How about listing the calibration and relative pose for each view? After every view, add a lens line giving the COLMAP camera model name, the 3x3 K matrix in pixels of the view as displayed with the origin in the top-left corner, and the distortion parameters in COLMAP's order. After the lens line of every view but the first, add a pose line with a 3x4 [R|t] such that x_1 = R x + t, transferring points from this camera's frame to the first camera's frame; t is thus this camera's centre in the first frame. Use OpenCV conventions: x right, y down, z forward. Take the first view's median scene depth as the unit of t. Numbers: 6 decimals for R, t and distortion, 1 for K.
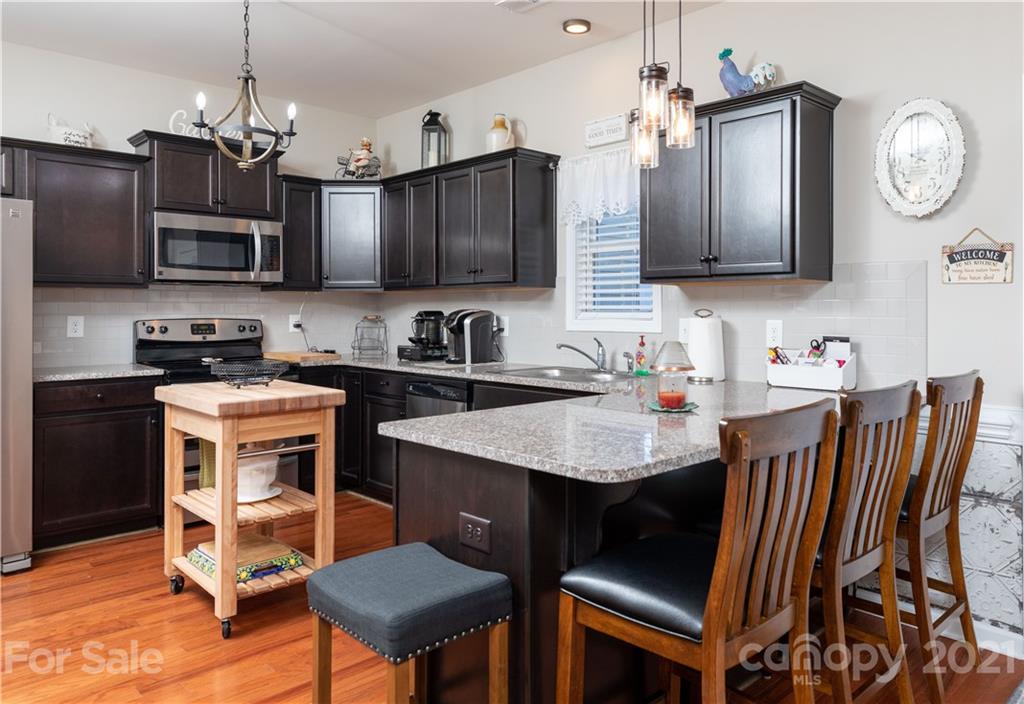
lens RADIAL K [[721.6, 0, 589.3], [0, 721.6, 304.5], [0, 0, 1]] dist [0.012753, 0.004029]
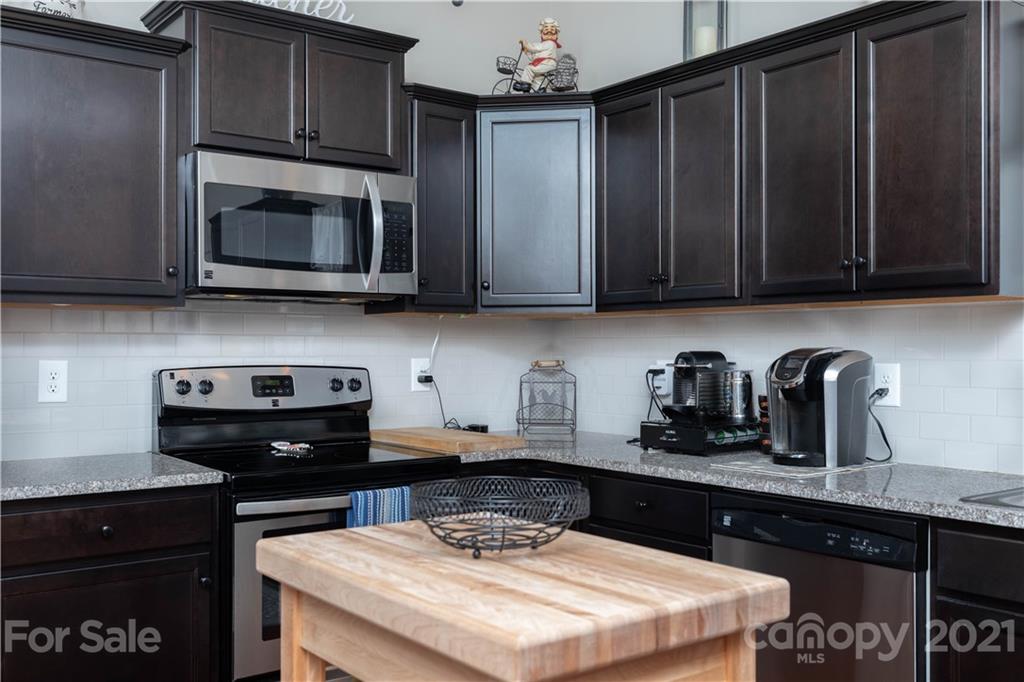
lens RADIAL K [[1007.3, 0, 512.1], [0, 1007.3, 344.9], [0, 0, 1]] dist [0.023144, 0.000000]
pose [[0.986787, 0.000862, -0.162020, -0.245866], [-0.000635, 0.999999, 0.001451, 0.003487], [0.162021, -0.001329, 0.986786, 0.315040]]
